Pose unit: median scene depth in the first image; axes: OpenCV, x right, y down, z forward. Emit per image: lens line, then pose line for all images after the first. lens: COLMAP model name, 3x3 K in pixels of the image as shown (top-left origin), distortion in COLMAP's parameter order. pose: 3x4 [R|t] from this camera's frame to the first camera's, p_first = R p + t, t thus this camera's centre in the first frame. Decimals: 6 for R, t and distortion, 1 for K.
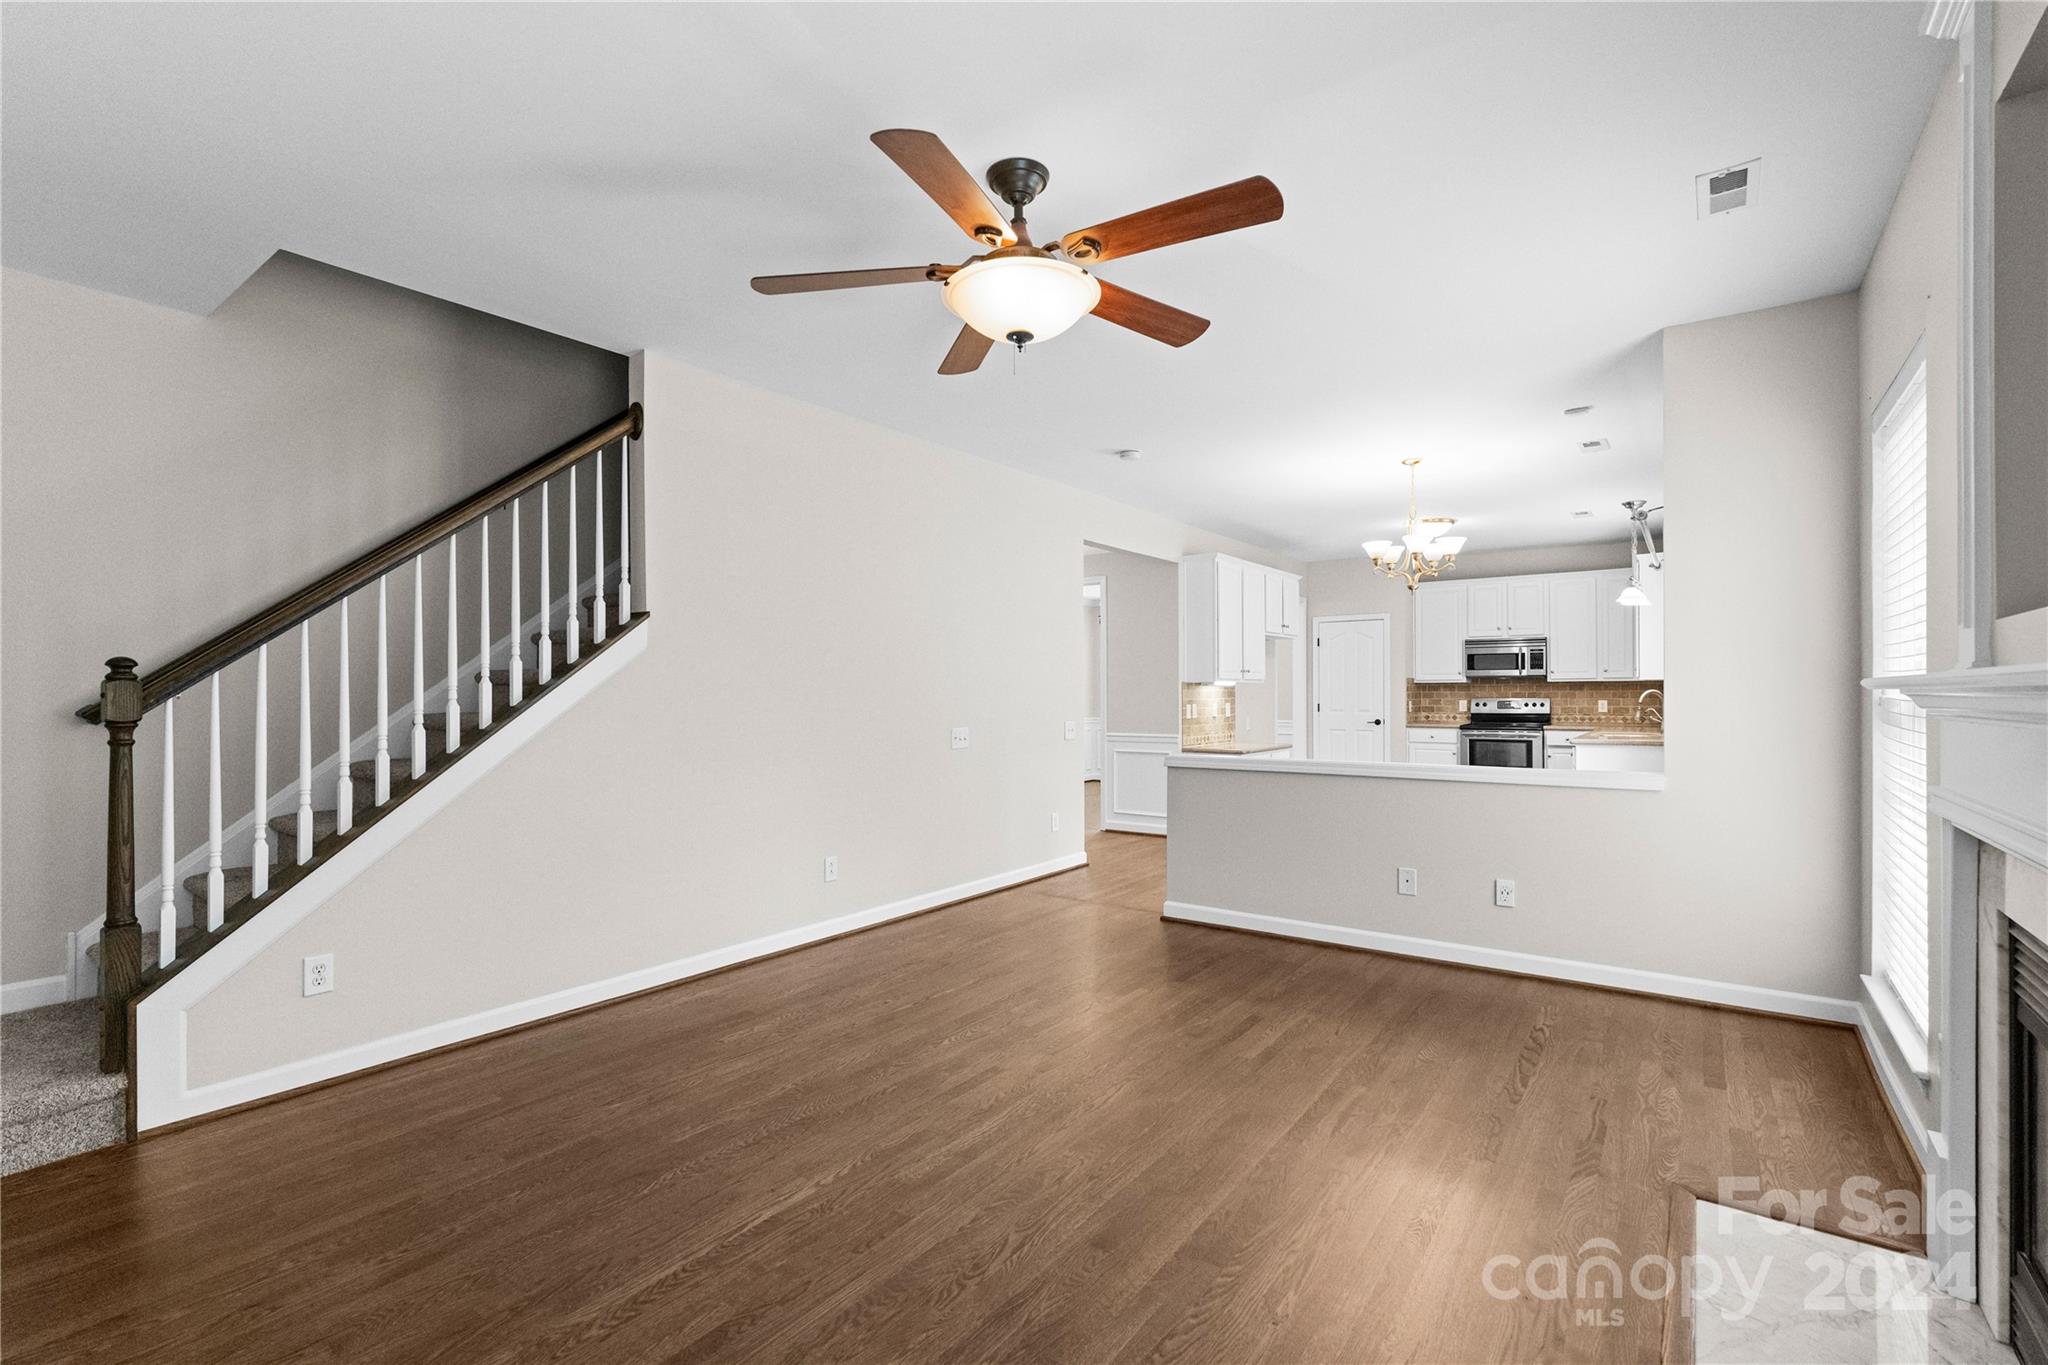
lens RADIAL K [[903.2, 0, 1023.9], [0, 903.2, 692.5], [0, 0, 1]] dist [0.001512, 0.000139]
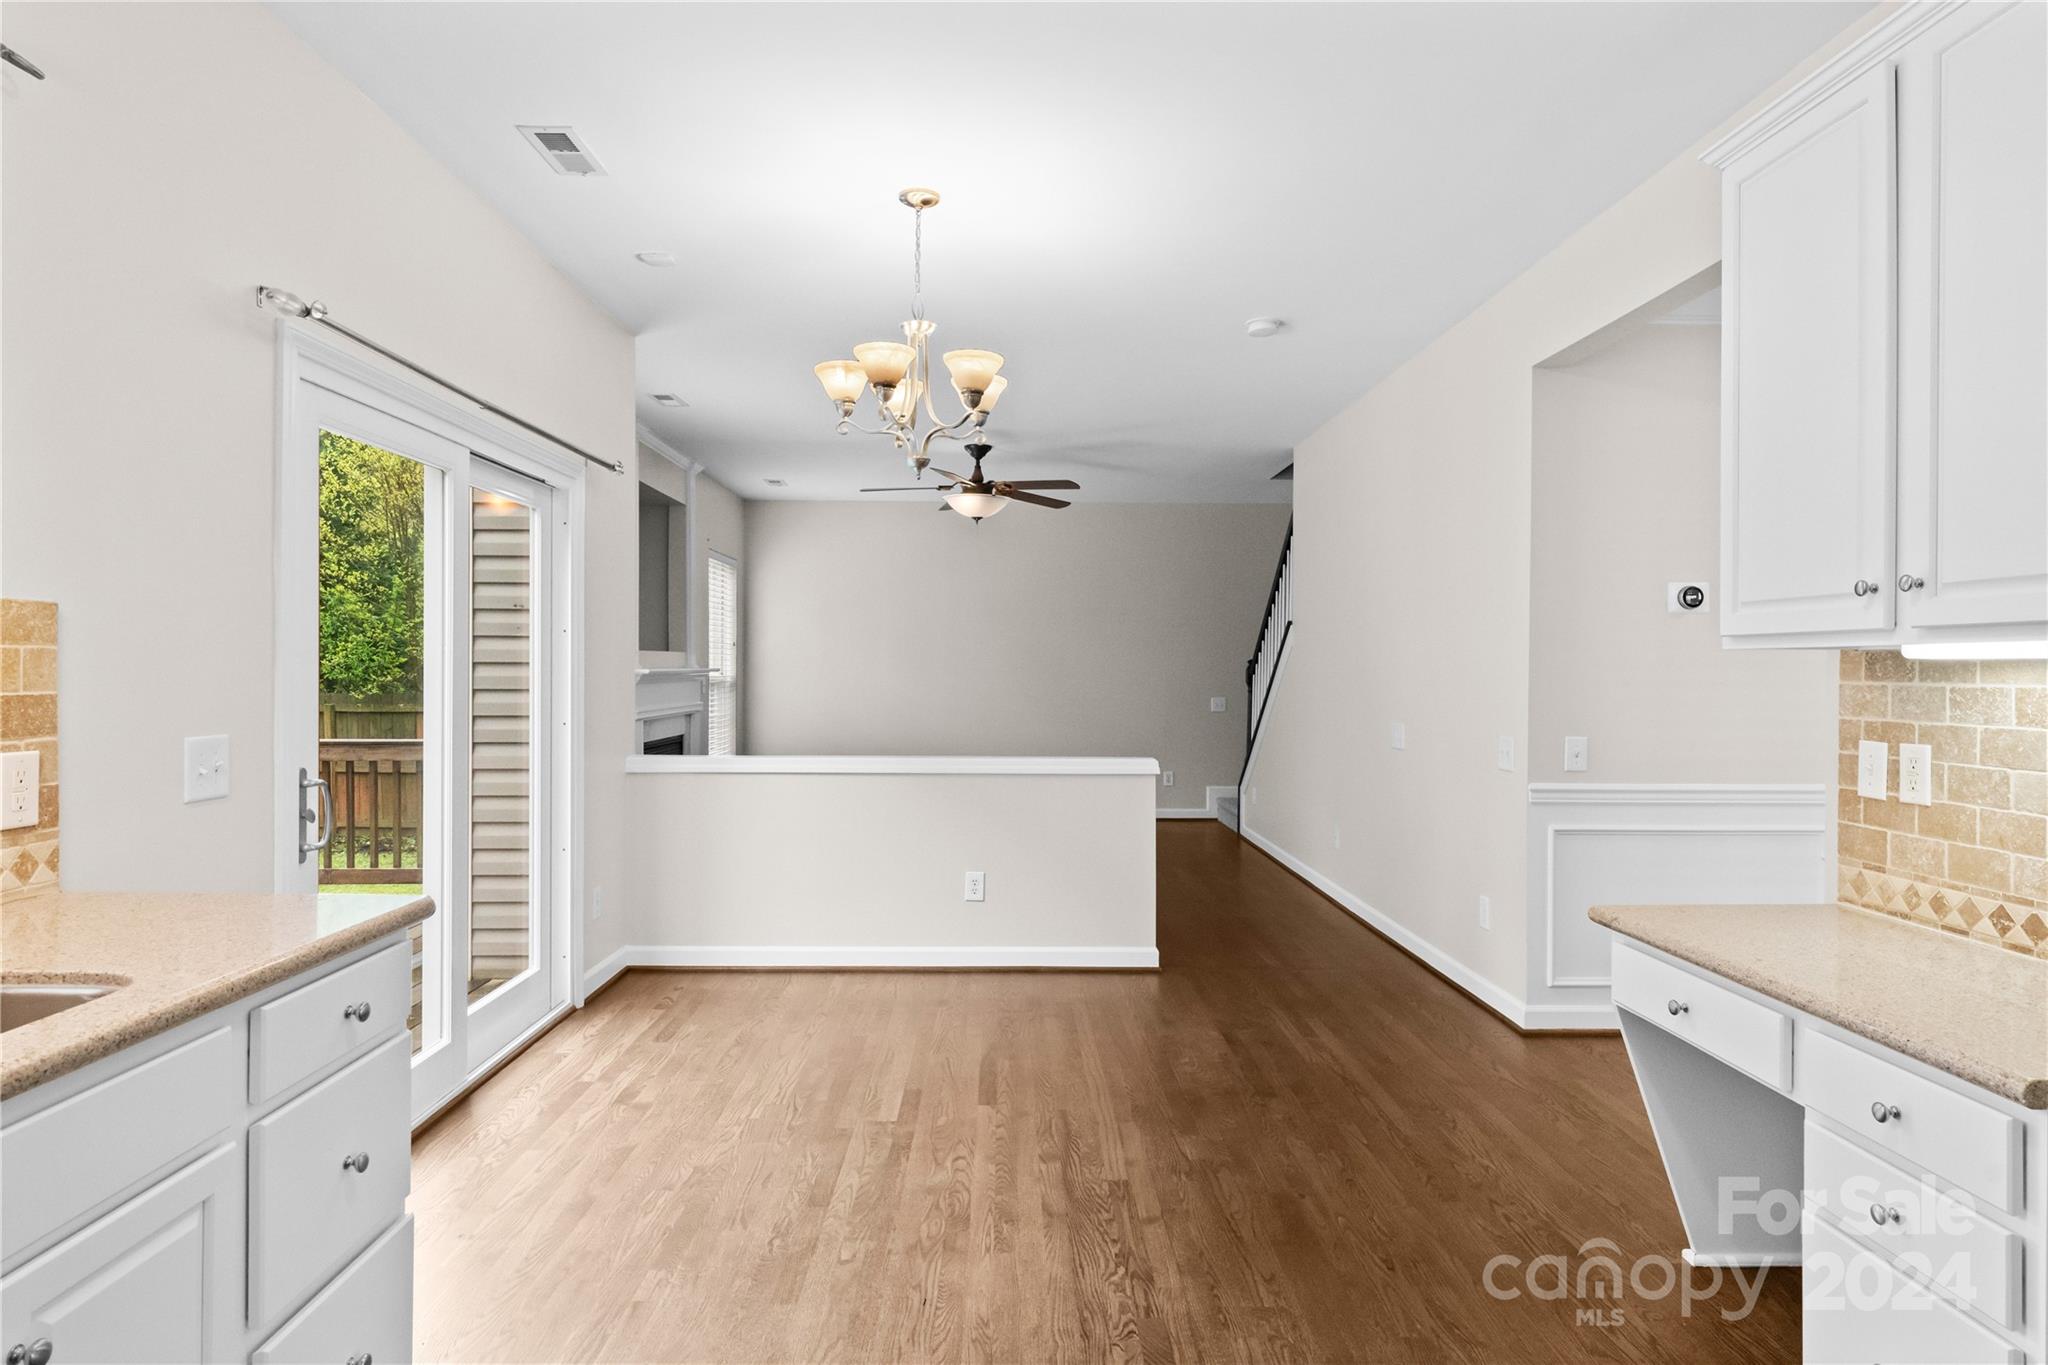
lens RADIAL K [[1181.8, 0, 1035.7], [0, 1181.8, 675.0], [0, 0, 1]] dist [-0.002045, 0.001304]
pose [[-0.783956, 0.004540, -0.620799, 0.477932], [-0.000416, 0.999969, 0.007837, -0.005894], [0.620816, 0.006402, -0.783930, 0.951490]]
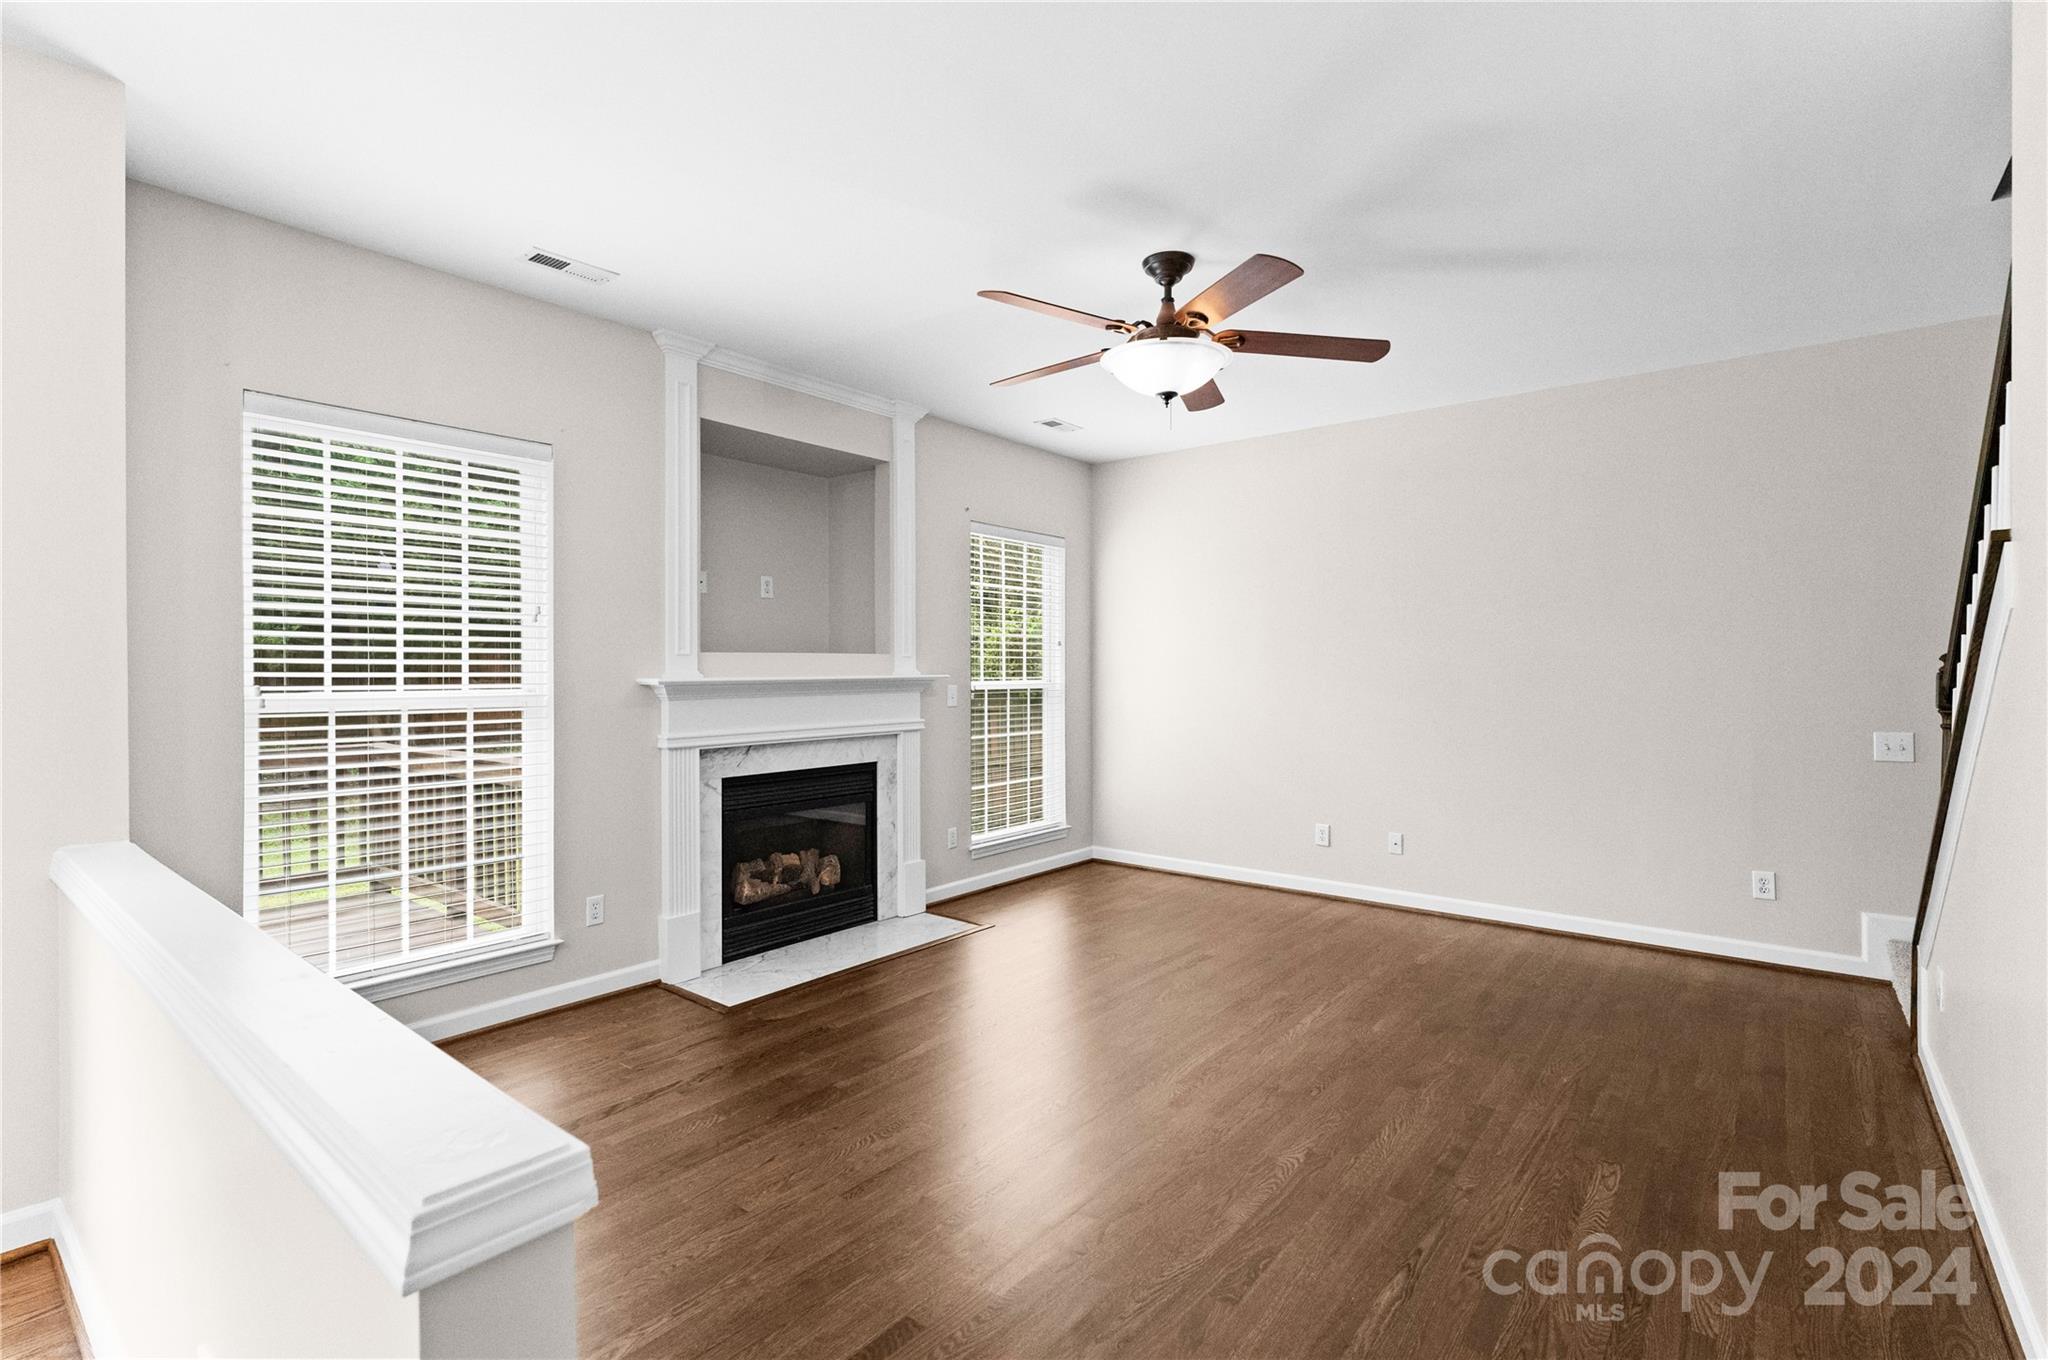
lens RADIAL K [[939.0, 0, 1028.9], [0, 939.0, 676.8], [0, 0, 1]] dist [-0.001163, -0.000195]
pose [[-0.999379, 0.013704, 0.032467, 0.037256], [0.013827, 0.999898, 0.003578, -0.003602], [-0.032415, 0.004024, -0.999466, 0.632262]]
